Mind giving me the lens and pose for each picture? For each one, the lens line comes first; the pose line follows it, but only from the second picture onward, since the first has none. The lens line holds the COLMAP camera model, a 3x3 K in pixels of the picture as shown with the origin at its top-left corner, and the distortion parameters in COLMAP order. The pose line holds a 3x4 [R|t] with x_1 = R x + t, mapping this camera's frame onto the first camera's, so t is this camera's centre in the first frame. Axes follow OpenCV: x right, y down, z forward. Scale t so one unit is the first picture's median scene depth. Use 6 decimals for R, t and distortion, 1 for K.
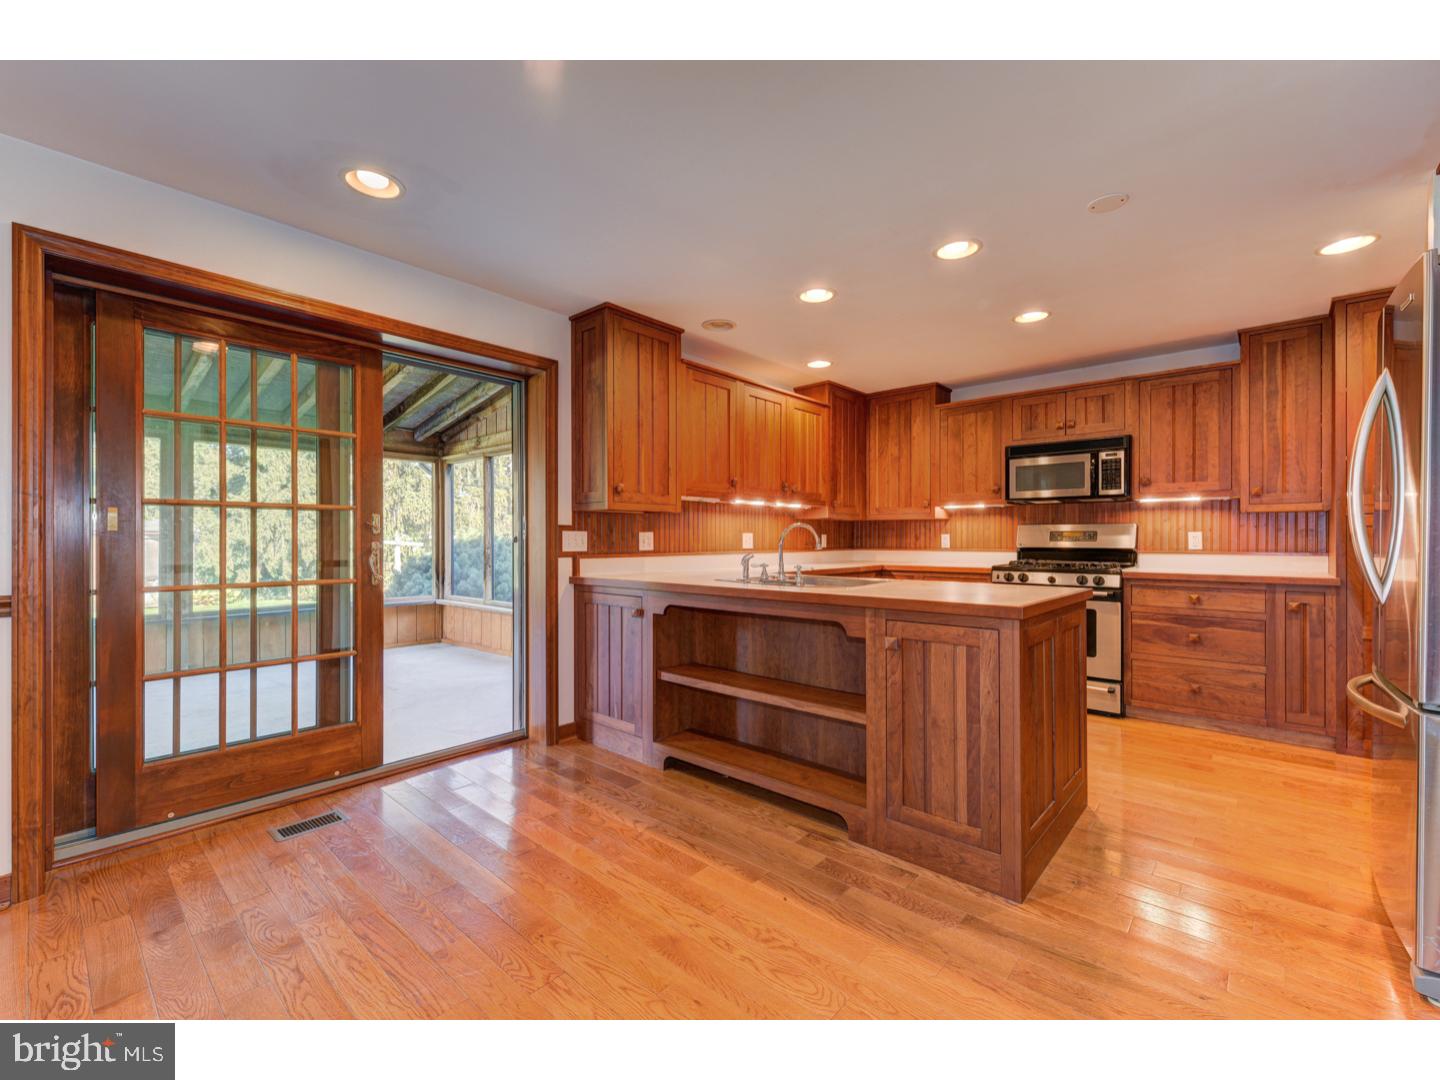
lens RADIAL K [[618.5, 0, 710.6], [0, 618.5, 538.2], [0, 0, 1]] dist [0.011537, -0.006134]
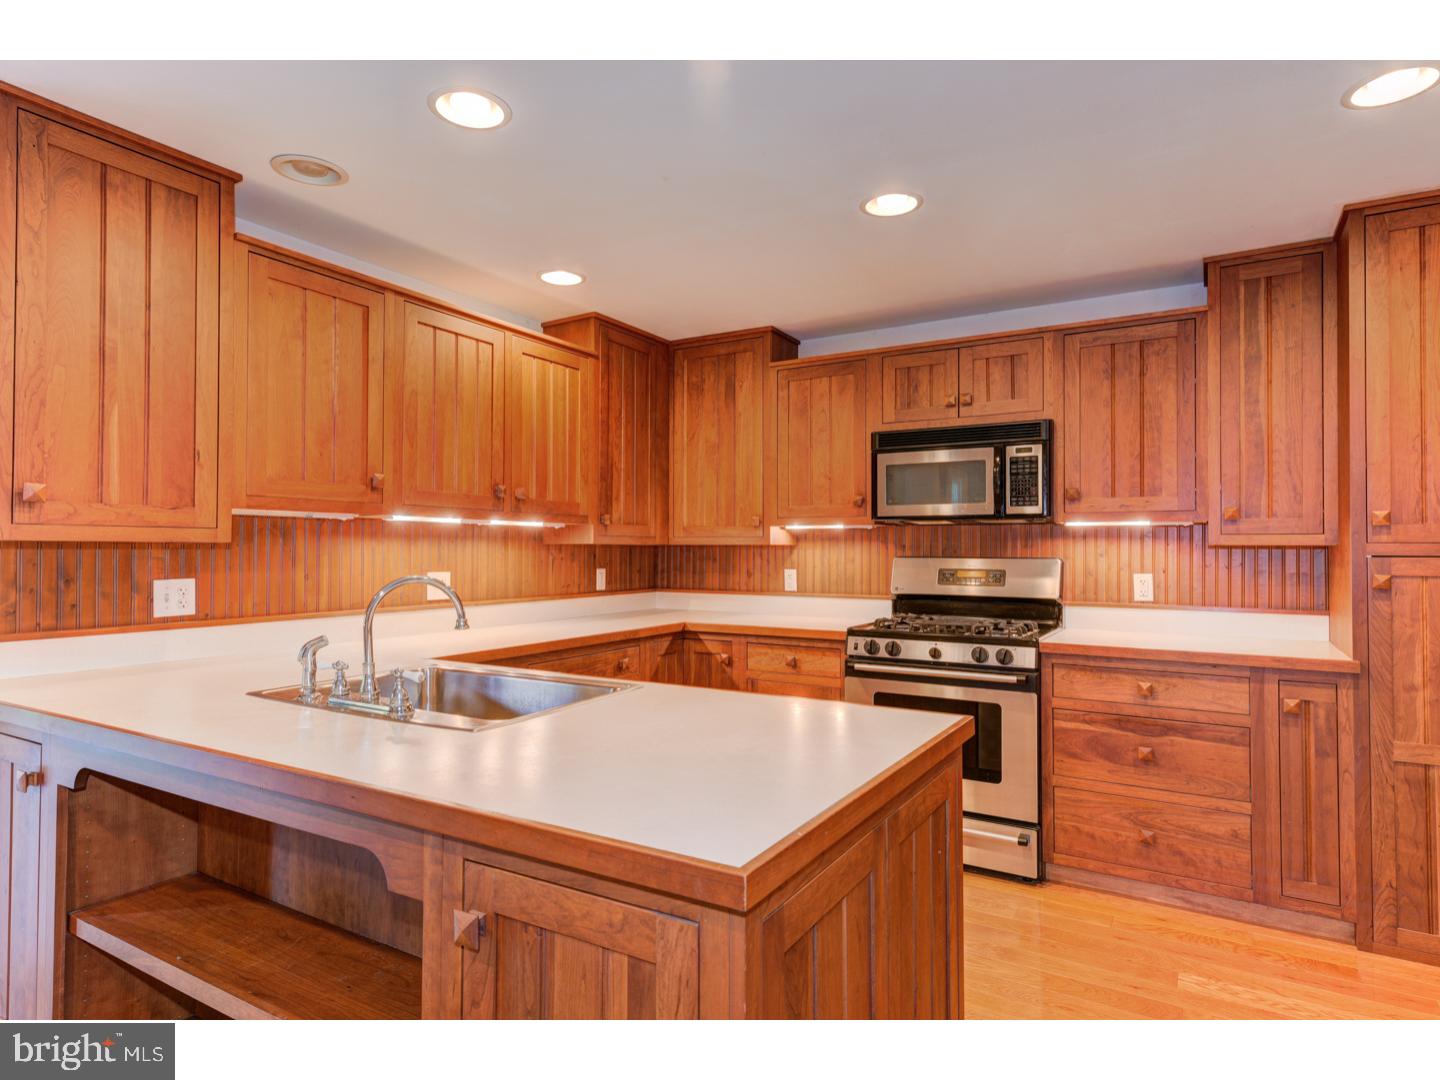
lens RADIAL K [[815.1, 0, 714.2], [0, 815.1, 533.2], [0, 0, 1]] dist [0.011833, 0.002397]
pose [[0.981751, 0.007832, 0.190008, 0.214236], [-0.004229, 0.999804, -0.019361, -0.039207], [-0.190122, 0.018204, 0.981592, 0.296208]]
